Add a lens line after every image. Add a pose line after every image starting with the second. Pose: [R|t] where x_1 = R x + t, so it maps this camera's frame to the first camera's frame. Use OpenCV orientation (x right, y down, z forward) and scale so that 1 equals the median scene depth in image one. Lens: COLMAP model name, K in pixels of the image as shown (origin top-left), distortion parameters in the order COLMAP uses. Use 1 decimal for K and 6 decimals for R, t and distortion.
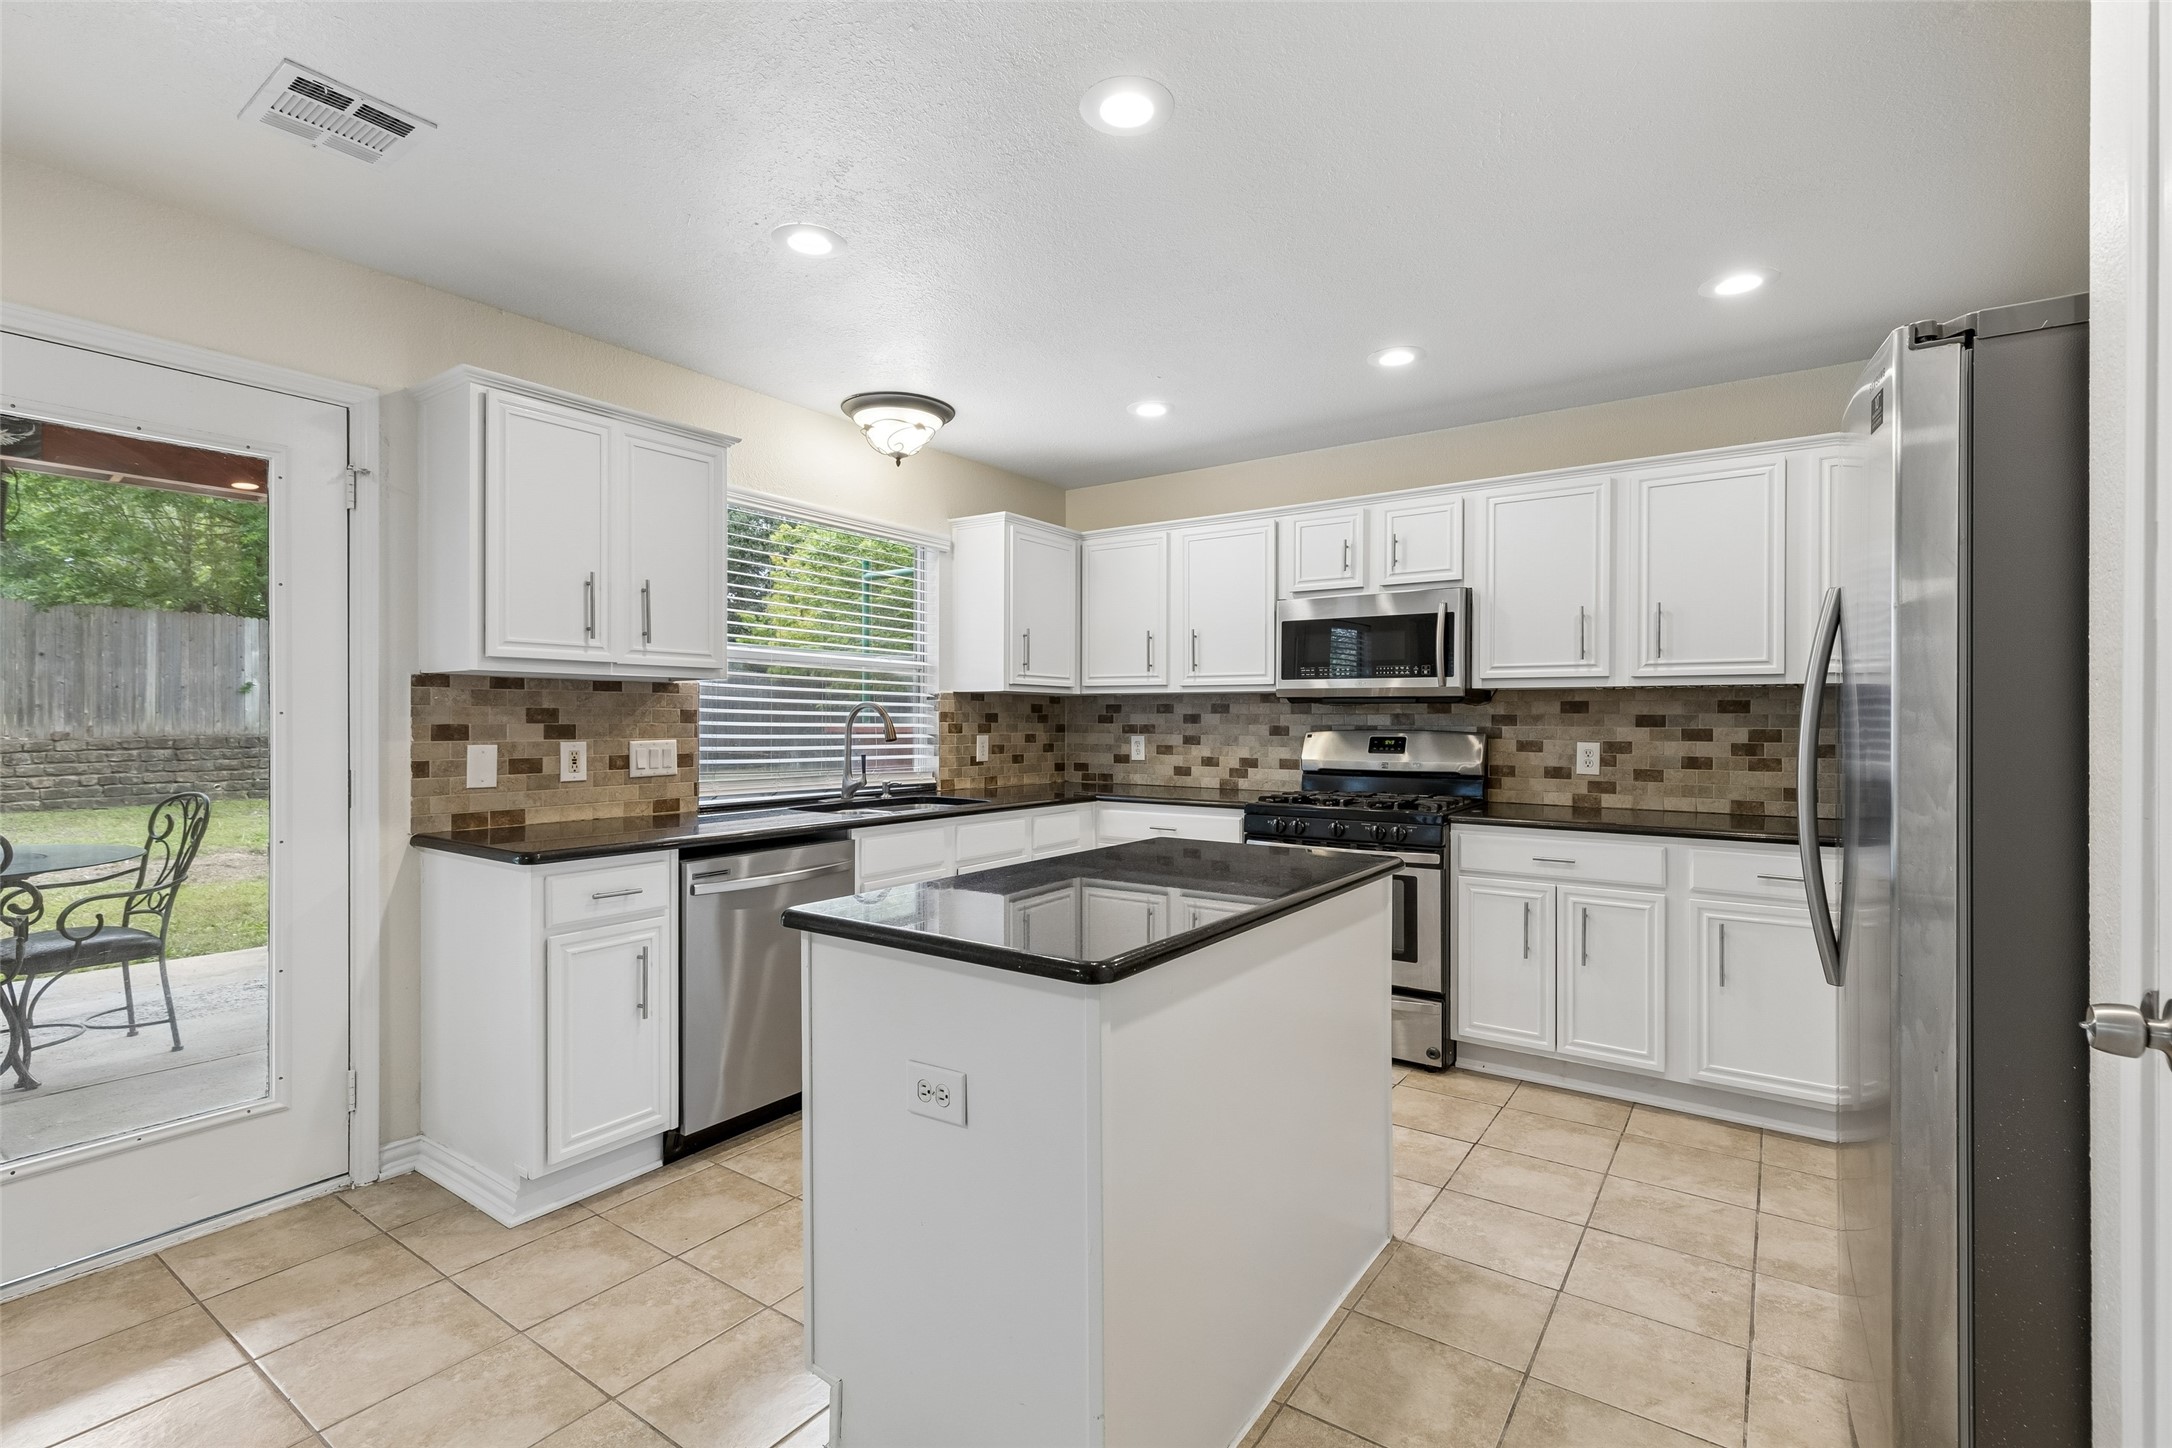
lens RADIAL K [[993.7, 0, 1081.8], [0, 993.7, 716.8], [0, 0, 1]] dist [0.007550, -0.000621]
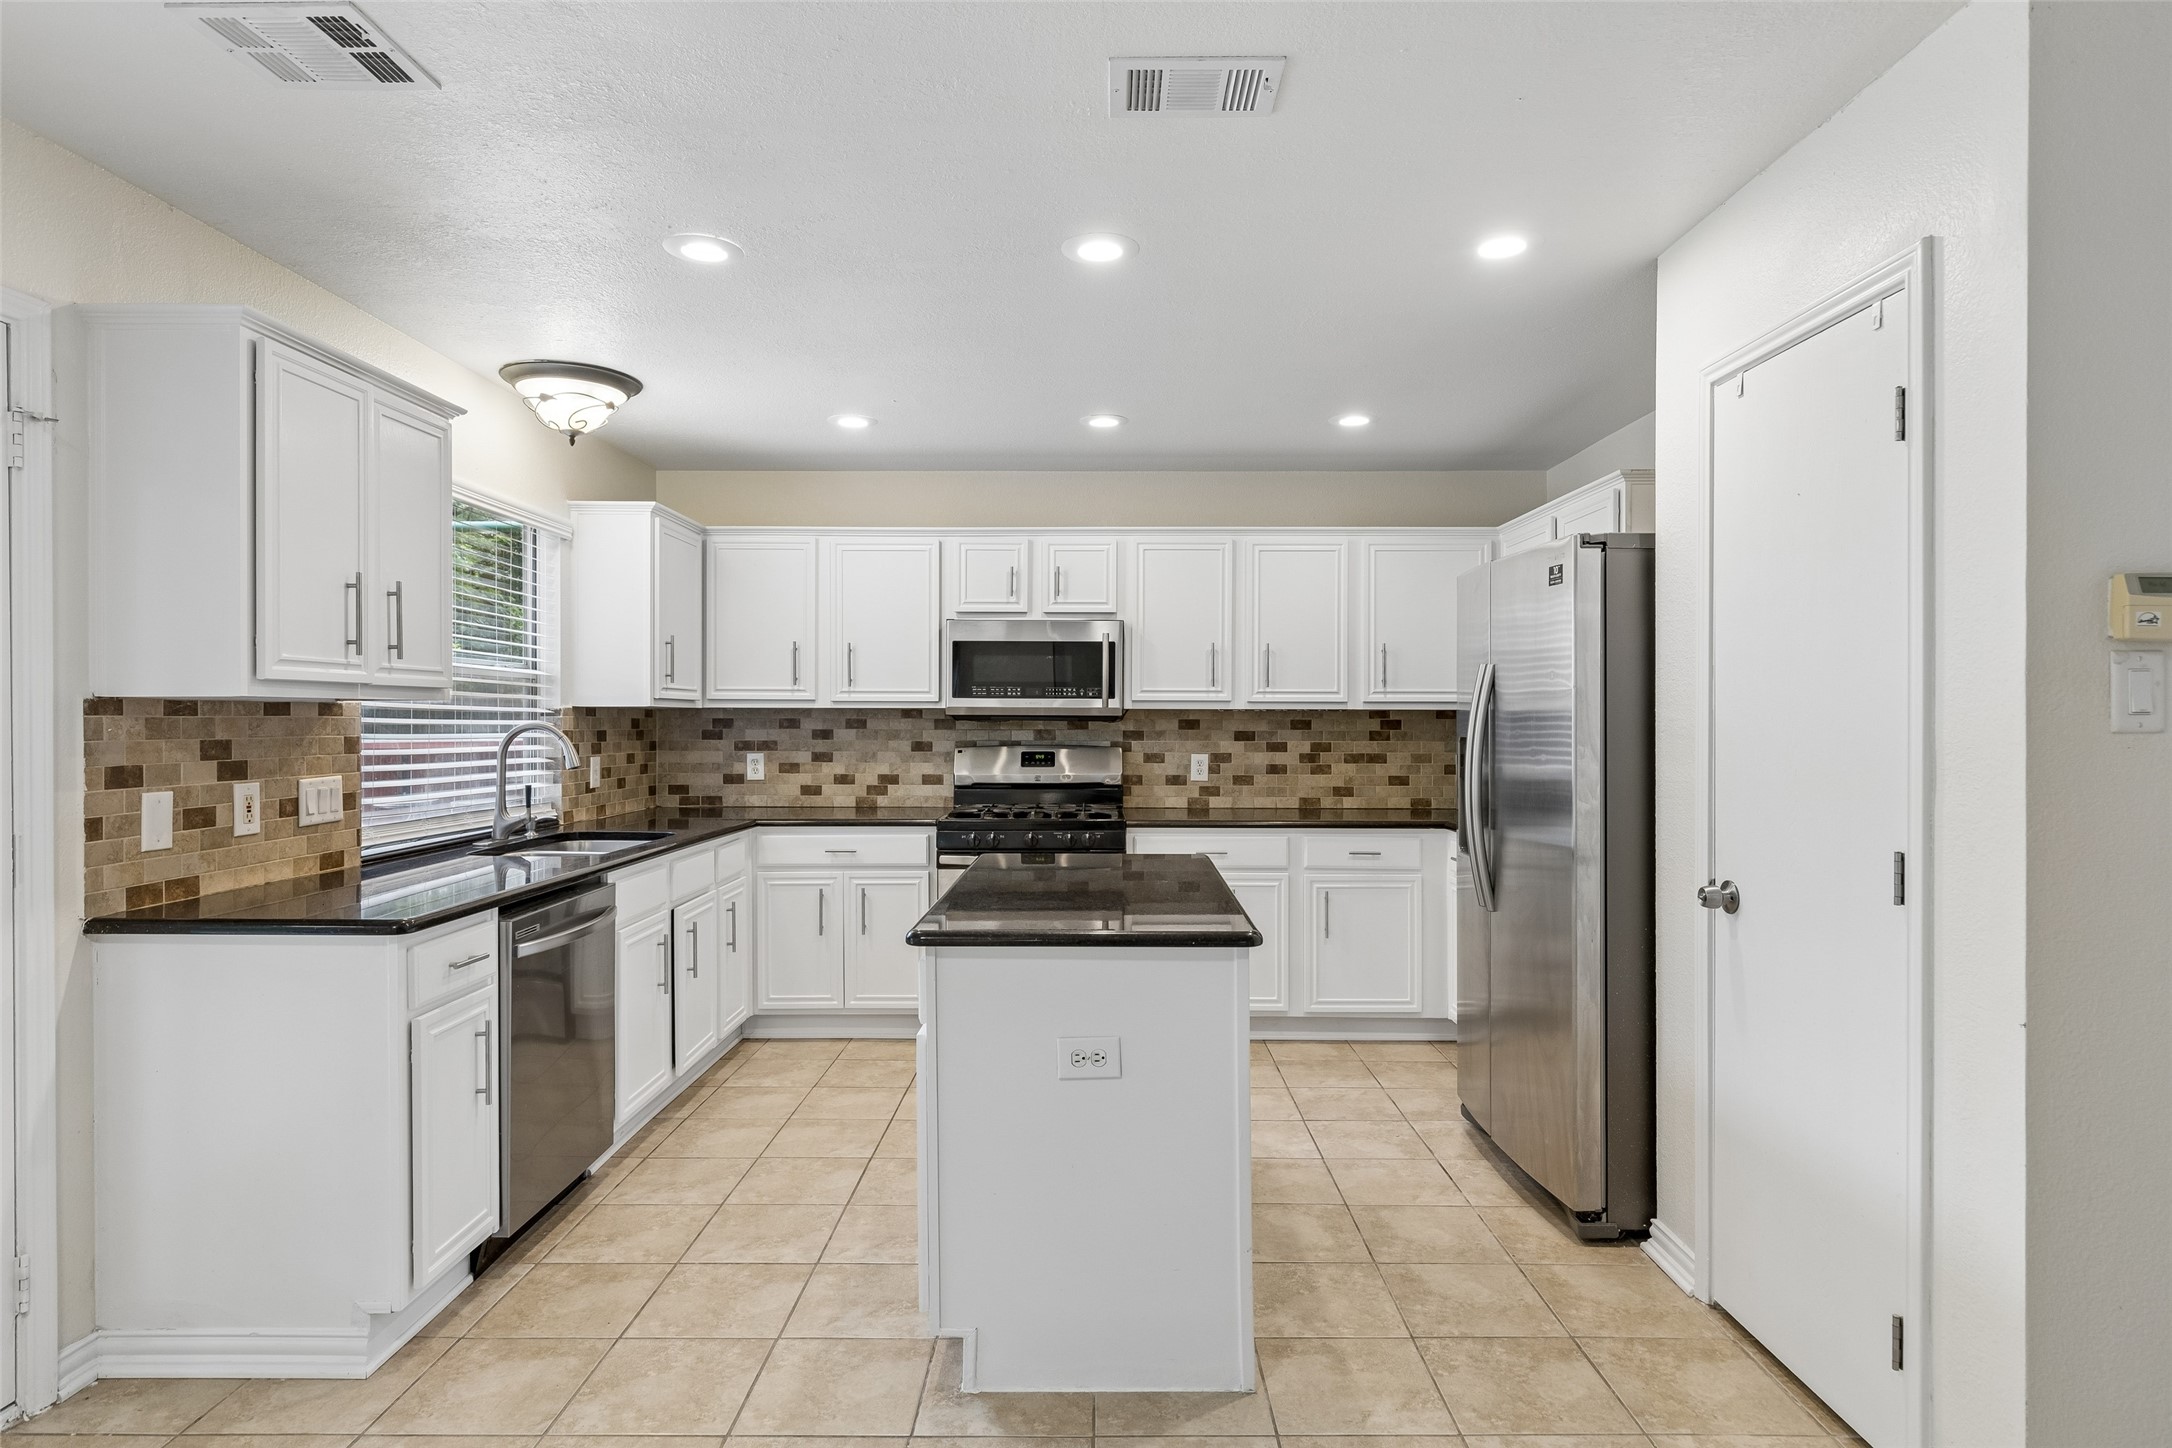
lens RADIAL K [[1199.0, 0, 1090.4], [0, 1199.0, 711.6], [0, 0, 1]] dist [0.004157, -0.000088]
pose [[0.818537, 0.000703, 0.574453, -0.440906], [-0.000632, 1.000000, -0.000324, -0.025543], [-0.574453, -0.000098, 0.818538, -0.104577]]
